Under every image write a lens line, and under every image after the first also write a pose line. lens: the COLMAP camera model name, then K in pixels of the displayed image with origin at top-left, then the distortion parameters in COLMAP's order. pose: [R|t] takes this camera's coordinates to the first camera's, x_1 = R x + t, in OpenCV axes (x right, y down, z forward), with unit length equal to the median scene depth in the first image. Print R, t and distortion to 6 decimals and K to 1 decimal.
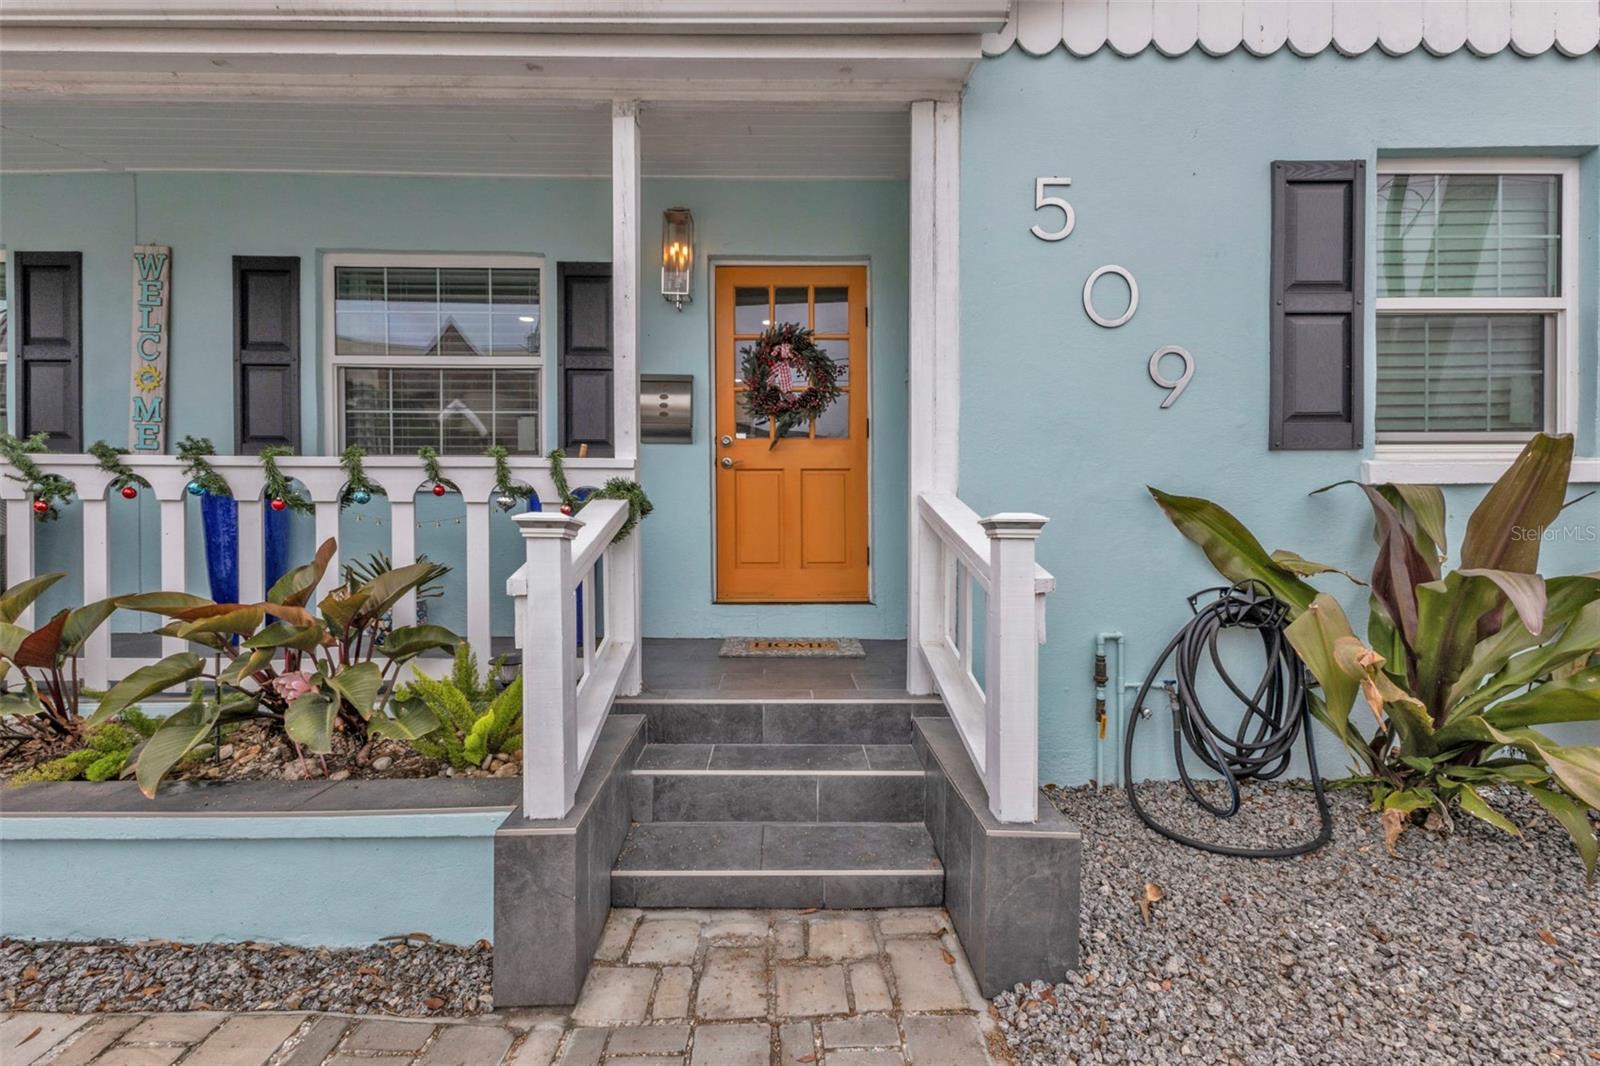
lens RADIAL K [[696.9, 0, 780.1], [0, 696.9, 524.2], [0, 0, 1]] dist [0.009513, -0.000694]
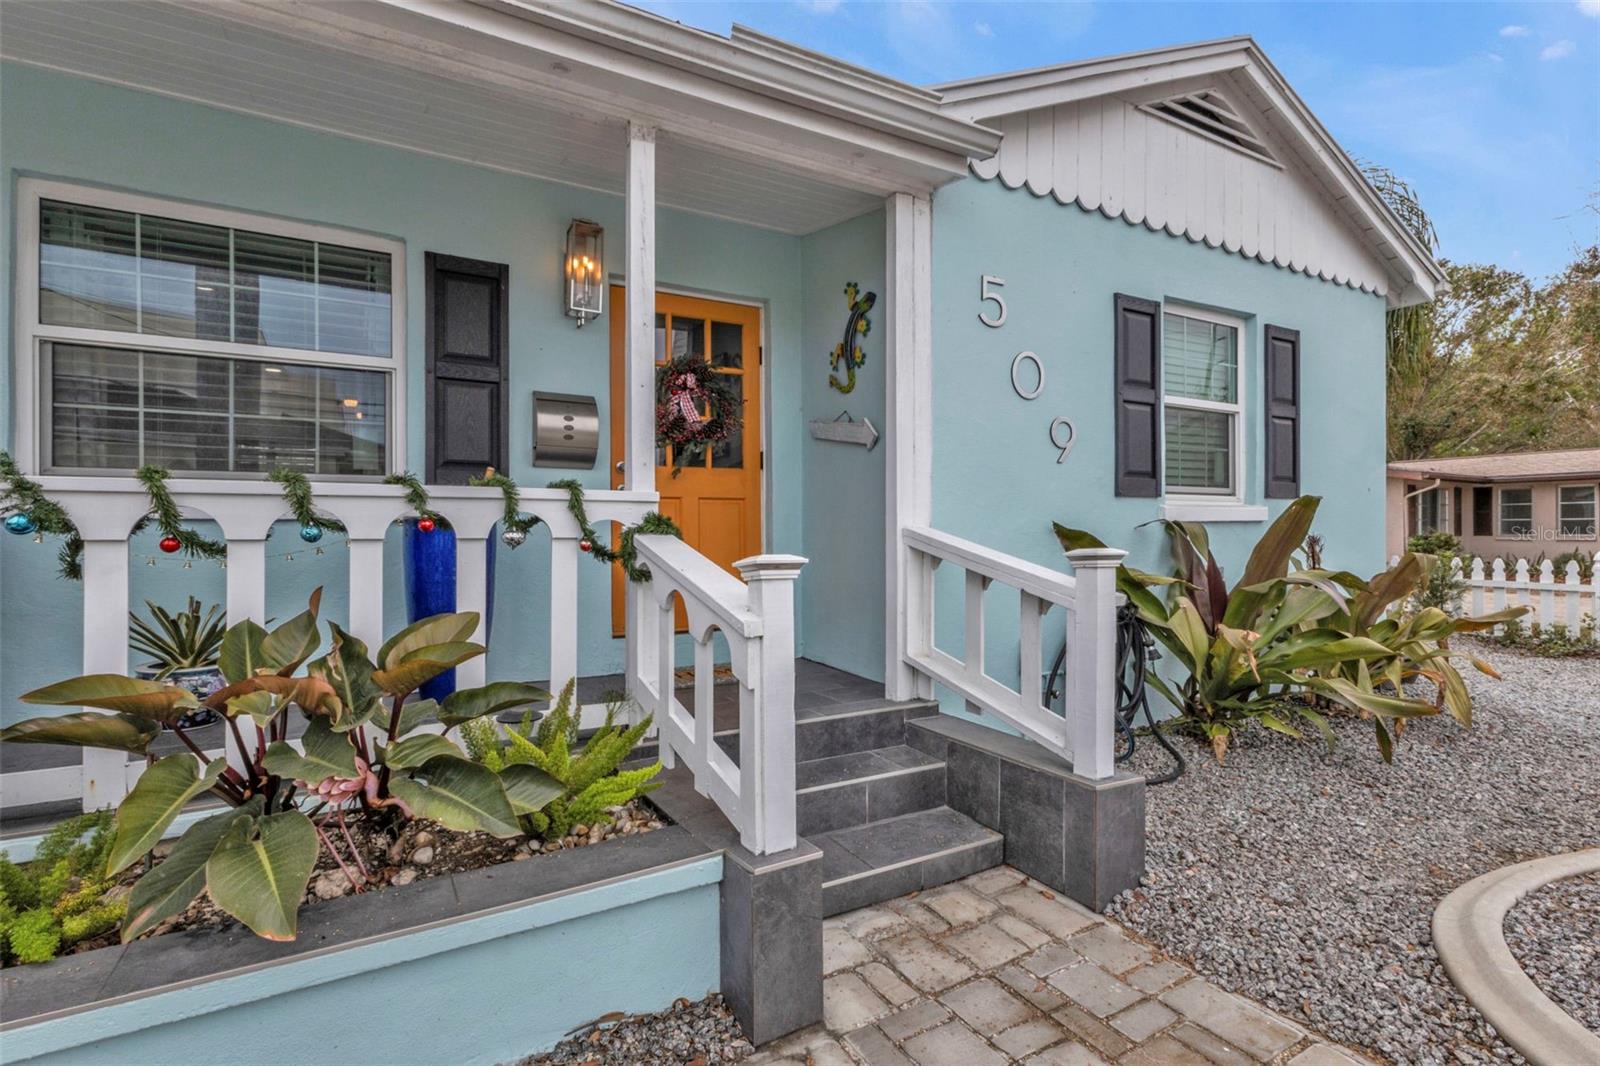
lens RADIAL K [[712.7, 0, 800.0], [0, 712.7, 533.0], [0, 0, 1]] dist [0.010997, 0.000179]
pose [[0.884849, -0.006489, 0.465832, -0.532729], [0.013240, 0.999849, -0.011220, -0.024956], [-0.465689, 0.016096, 0.884802, 0.028991]]
